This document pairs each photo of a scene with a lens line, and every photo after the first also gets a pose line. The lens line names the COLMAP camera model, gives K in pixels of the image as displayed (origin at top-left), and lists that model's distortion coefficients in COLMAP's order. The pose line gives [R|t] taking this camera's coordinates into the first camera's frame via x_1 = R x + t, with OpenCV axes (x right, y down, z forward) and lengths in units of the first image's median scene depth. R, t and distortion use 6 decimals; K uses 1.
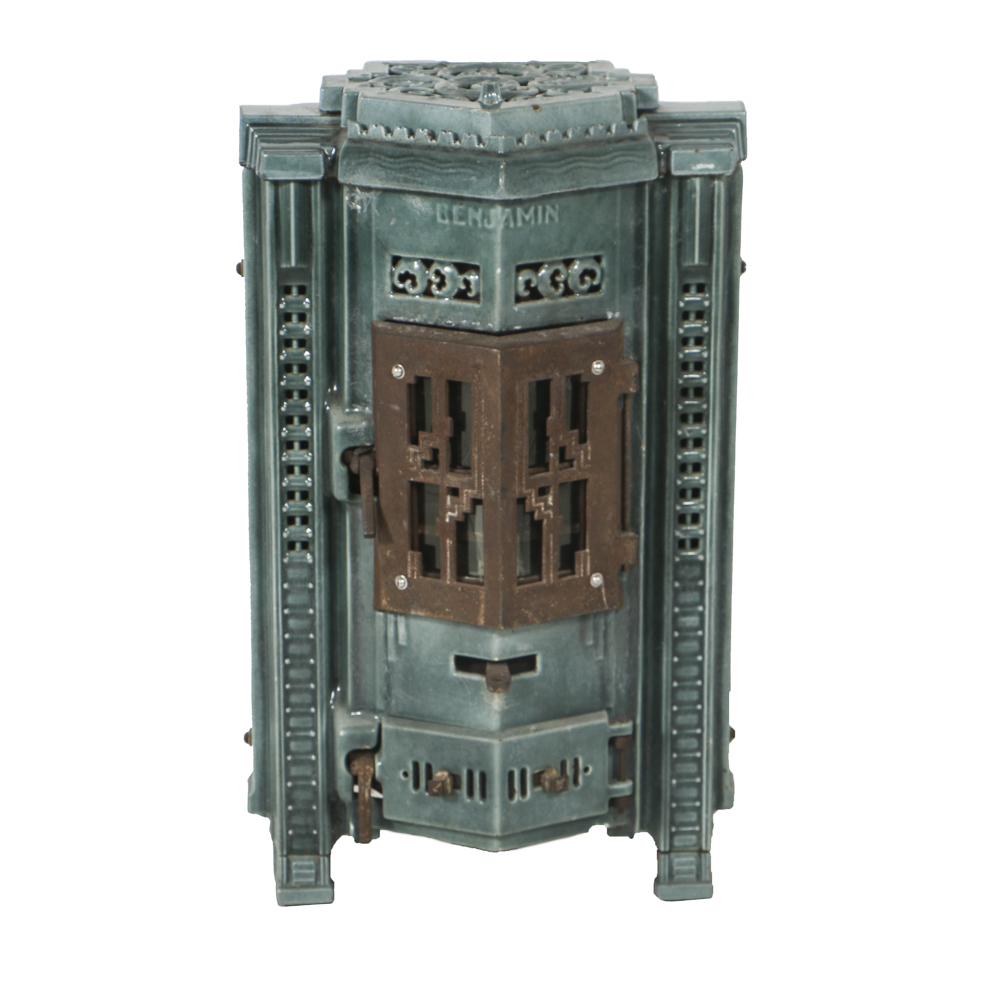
lens RADIAL K [[3031.4, 0, 474.6], [0, 3031.4, 499.5], [0, 0, 1]] dist [0.125049, 0.000000]
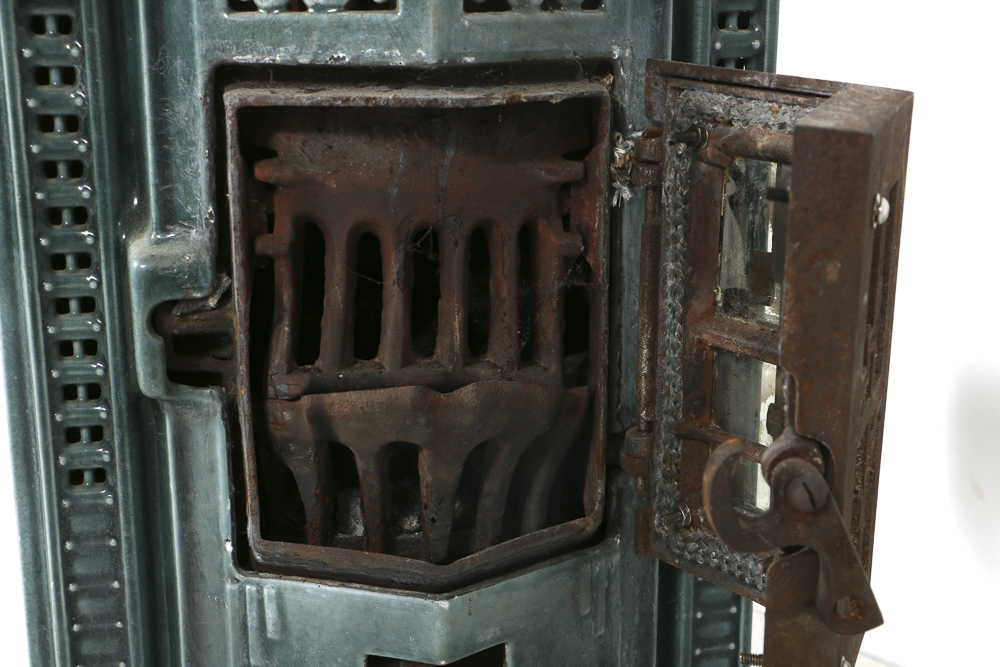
lens RADIAL K [[1362.5, 0, 498.2], [0, 1362.5, 338.9], [0, 0, 1]] dist [0.041543, 0.000000]
pose [[0.987292, -0.043222, 0.152926, -0.018997], [0.047595, 0.998552, -0.025052, -0.001154], [-0.151622, 0.032013, 0.987920, 0.735713]]
